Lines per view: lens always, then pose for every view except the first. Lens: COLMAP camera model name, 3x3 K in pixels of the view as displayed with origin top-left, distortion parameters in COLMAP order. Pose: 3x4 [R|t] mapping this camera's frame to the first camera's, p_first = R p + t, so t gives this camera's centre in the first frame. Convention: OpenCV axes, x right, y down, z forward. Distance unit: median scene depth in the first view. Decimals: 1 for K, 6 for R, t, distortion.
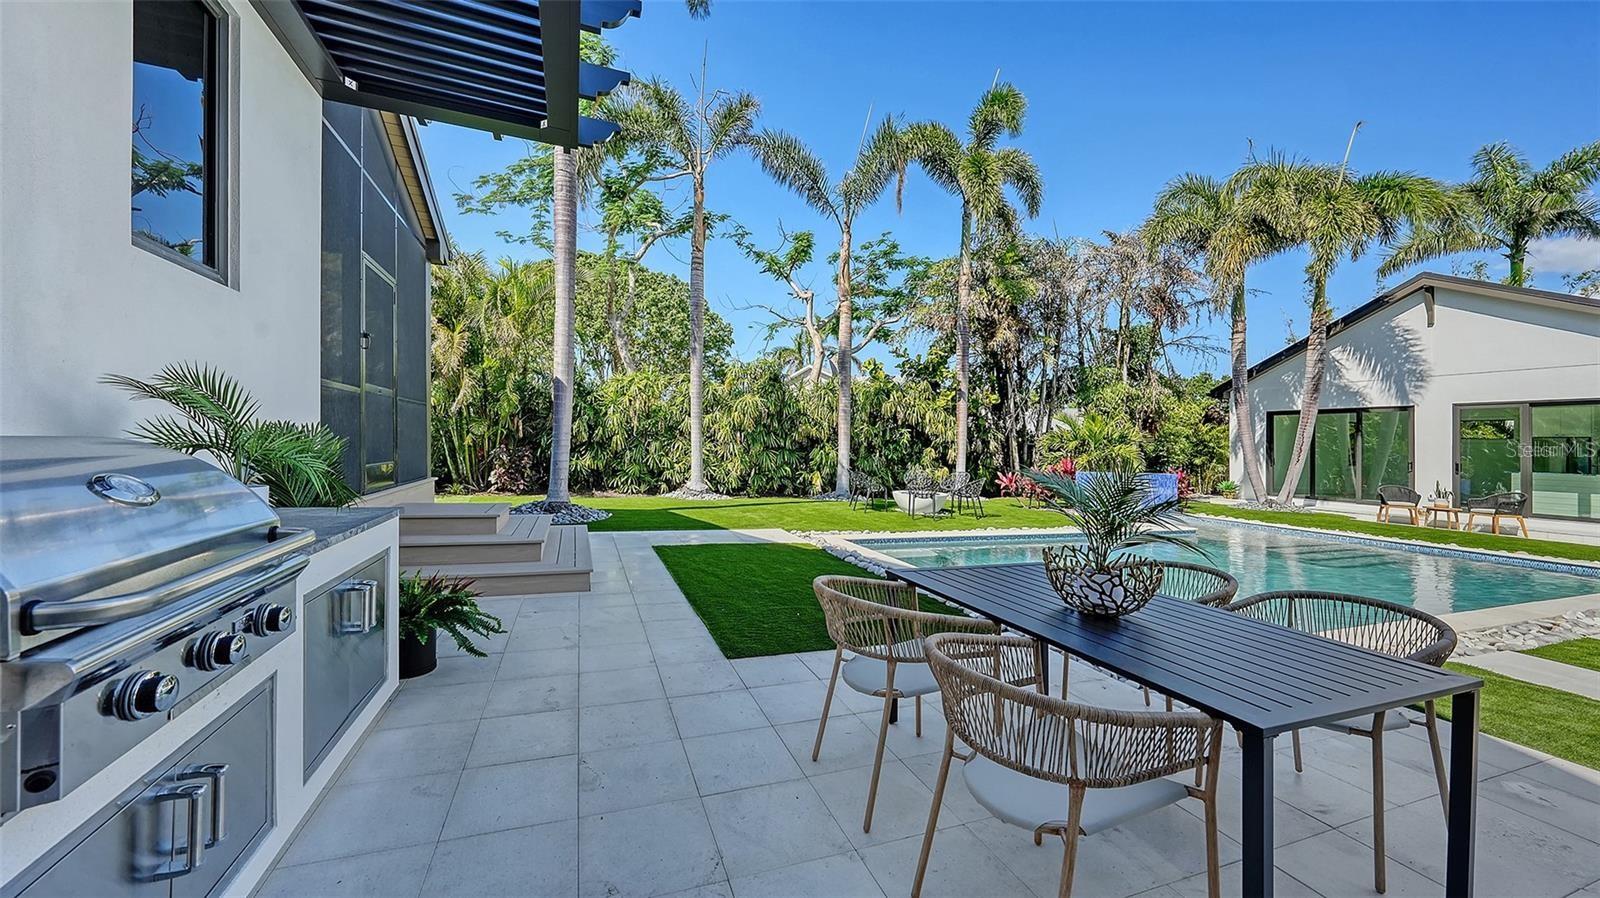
lens RADIAL K [[569.6, 0, 780.5], [0, 569.6, 444.1], [0, 0, 1]] dist [-0.001291, -0.000538]
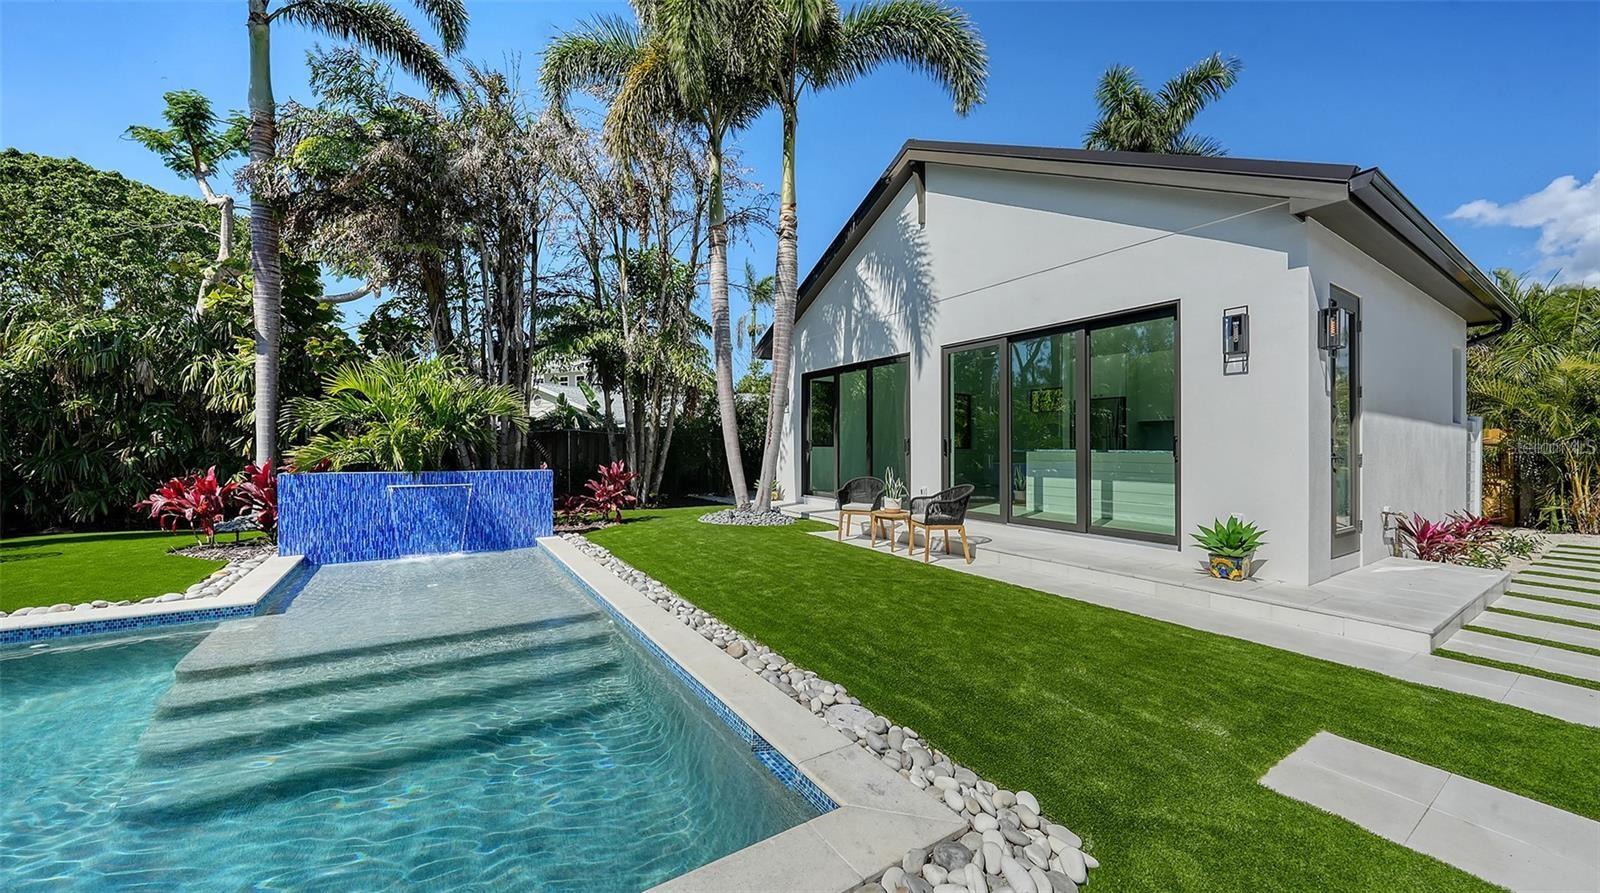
lens RADIAL K [[569.6, 0, 805.9], [0, 569.6, 445.1], [0, 0, 1]] dist [-0.001291, -0.000538]
pose [[0.968346, -0.029794, 0.247825, 0.655470], [0.028590, 0.999555, 0.008459, 0.023071], [-0.247967, -0.001106, 0.968768, 0.317805]]
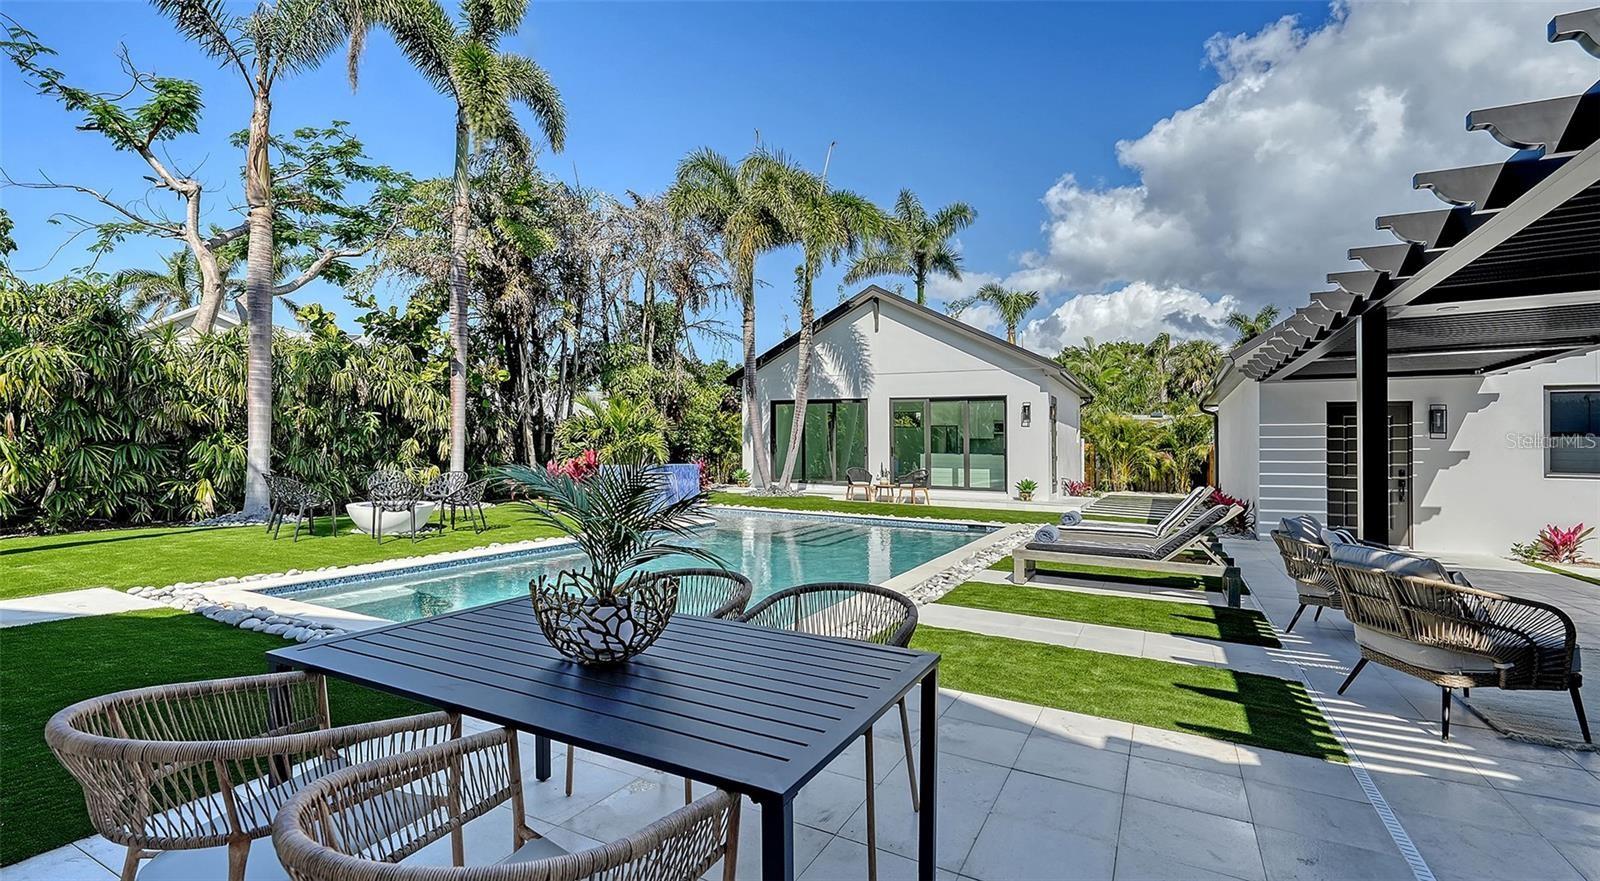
lens RADIAL K [[695.8, 0, 790.6], [0, 695.8, 442.5], [0, 0, 1]] dist [-0.001352, 0.000025]
pose [[0.740070, -0.013330, 0.672398, 0.031001], [0.005415, 0.999889, 0.013862, 0.001741], [-0.672508, -0.006618, 0.740060, 0.040312]]
